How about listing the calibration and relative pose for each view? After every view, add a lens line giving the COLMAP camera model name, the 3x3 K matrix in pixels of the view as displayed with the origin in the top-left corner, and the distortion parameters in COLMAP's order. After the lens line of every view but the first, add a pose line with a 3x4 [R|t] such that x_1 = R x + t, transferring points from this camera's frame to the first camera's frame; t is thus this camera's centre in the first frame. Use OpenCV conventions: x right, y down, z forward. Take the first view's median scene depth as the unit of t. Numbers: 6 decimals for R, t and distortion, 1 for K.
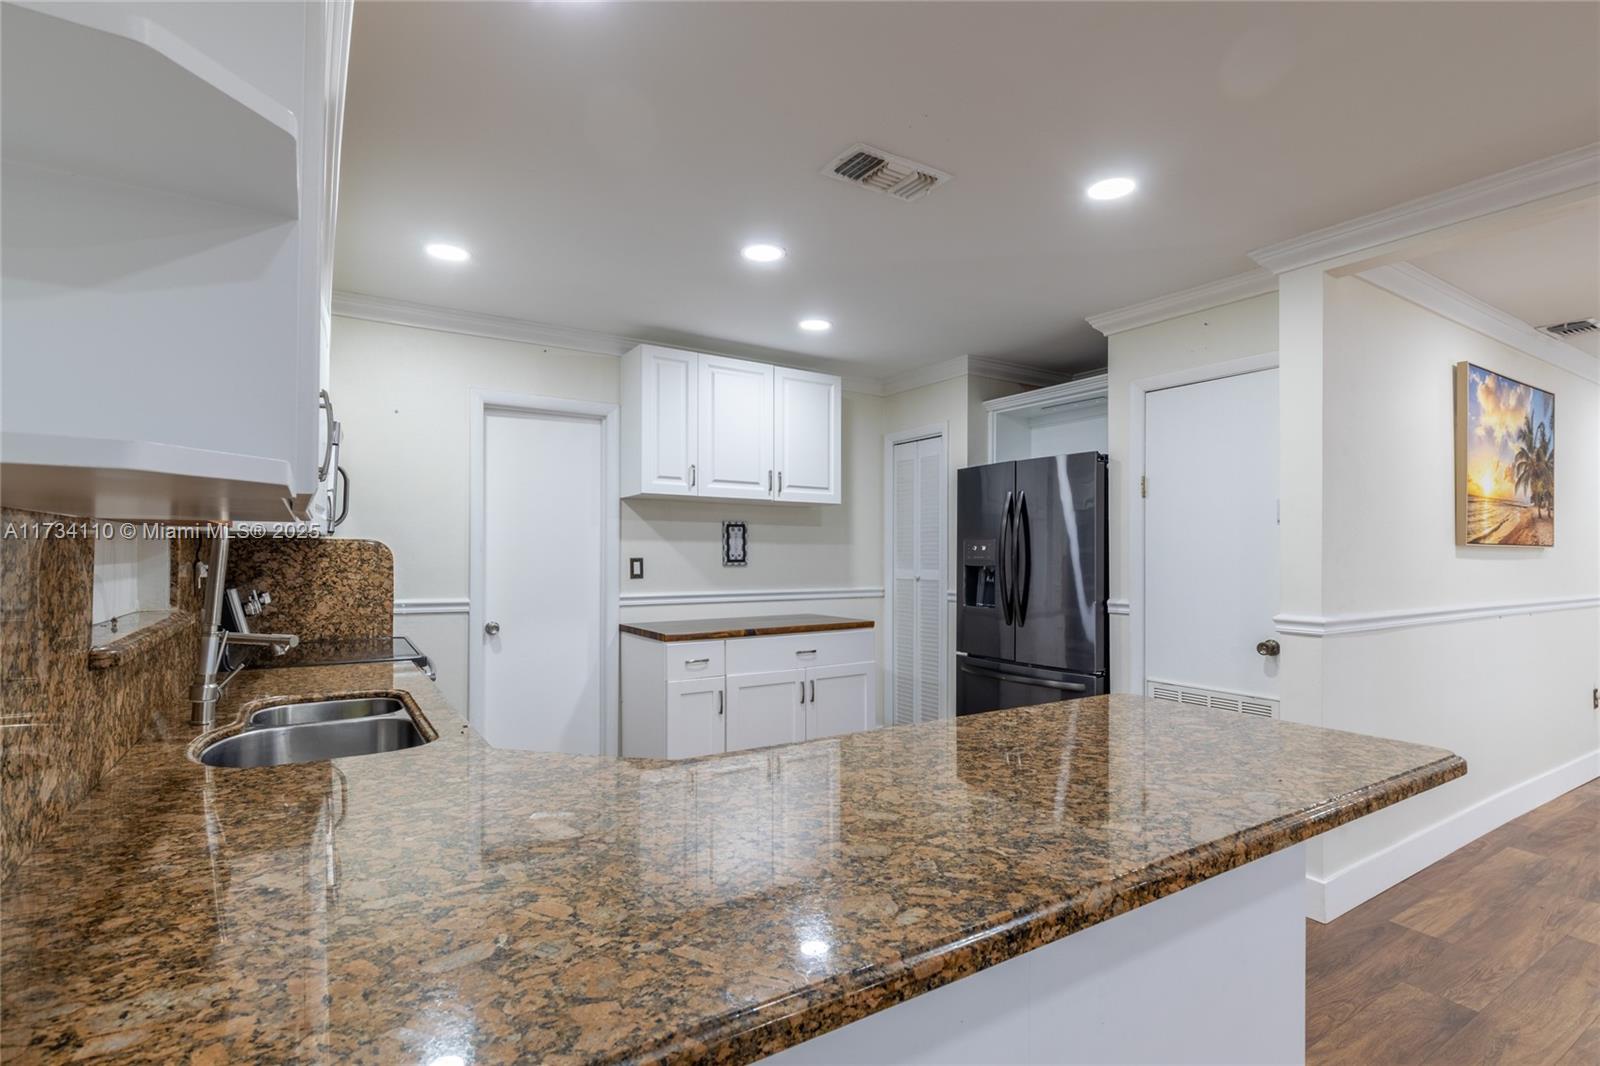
lens RADIAL K [[778.4, 0, 821.7], [0, 778.4, 541.9], [0, 0, 1]] dist [0.003147, -0.000287]
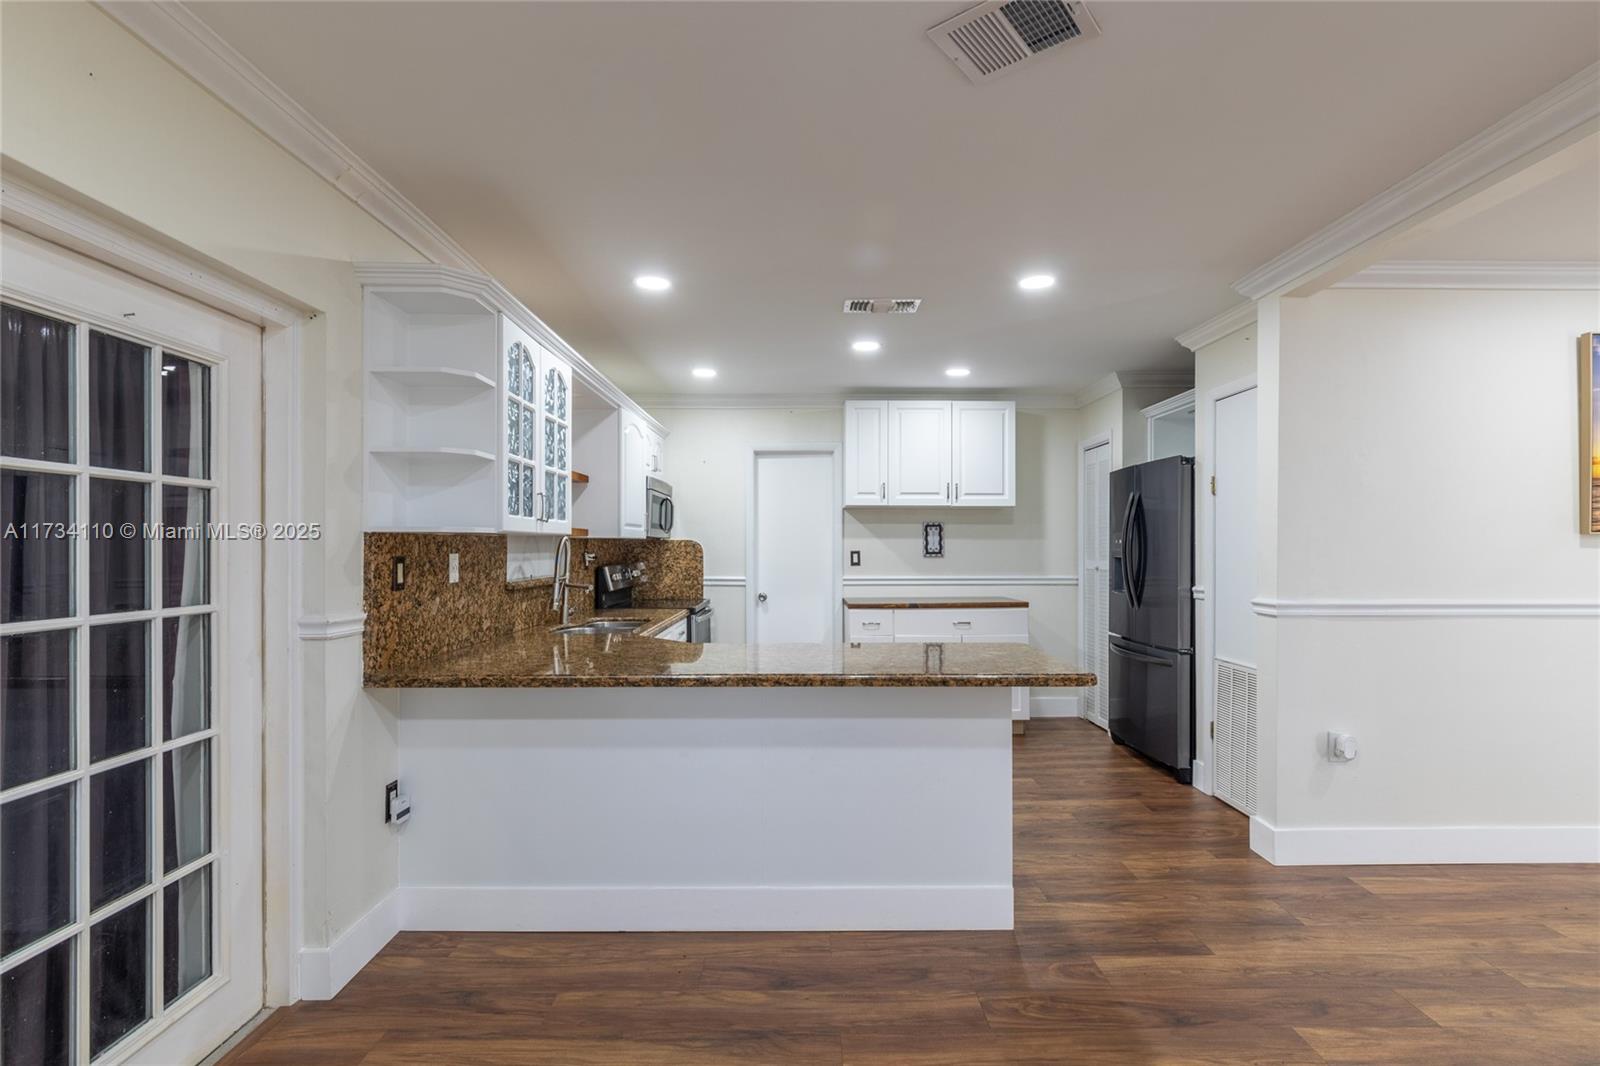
lens RADIAL K [[804.5, 0, 796.0], [0, 804.5, 538.4], [0, 0, 1]] dist [0.004656, -0.000026]
pose [[0.825998, -0.012044, -0.563545, 0.490617], [0.013045, 0.999912, -0.002249, -0.000027], [0.563522, -0.005493, 0.826083, -0.252685]]
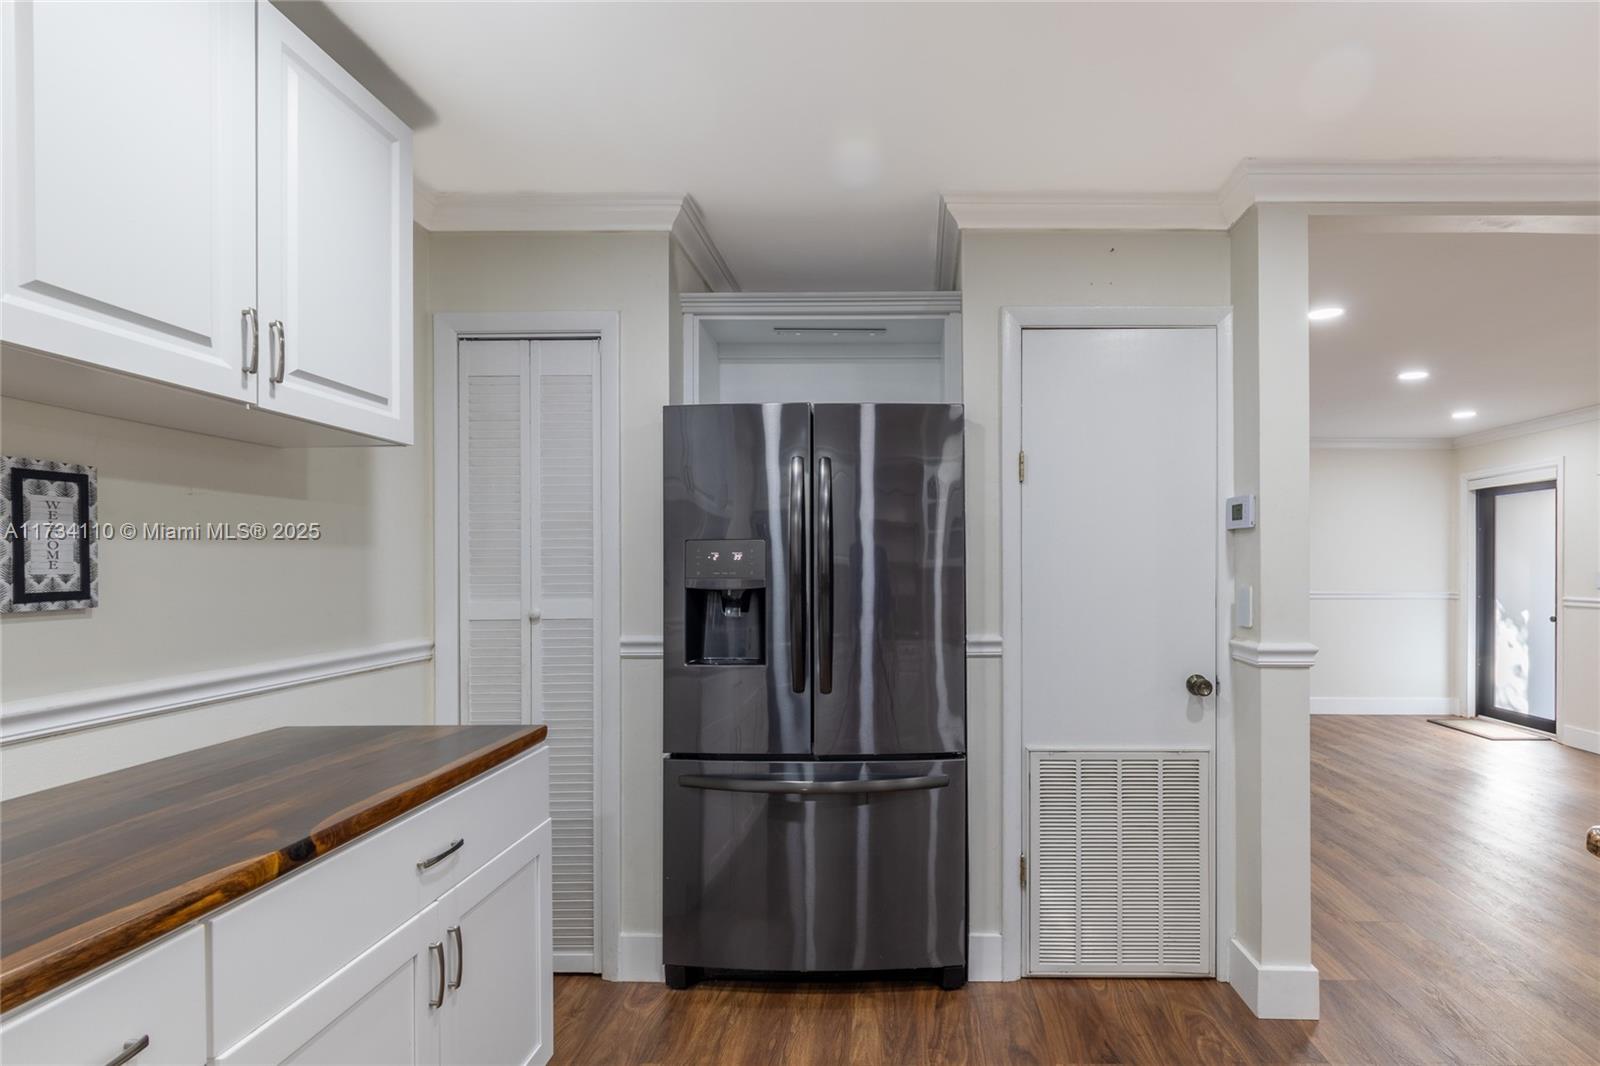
lens RADIAL K [[778.4, 0, 865.1], [0, 778.4, 563.4], [0, 0, 1]] dist [0.003147, -0.000287]
pose [[0.561774, -0.003678, 0.827282, -0.194772], [-0.009380, 0.999898, 0.010815, 0.006233], [-0.827237, -0.013836, 0.561682, 0.628652]]
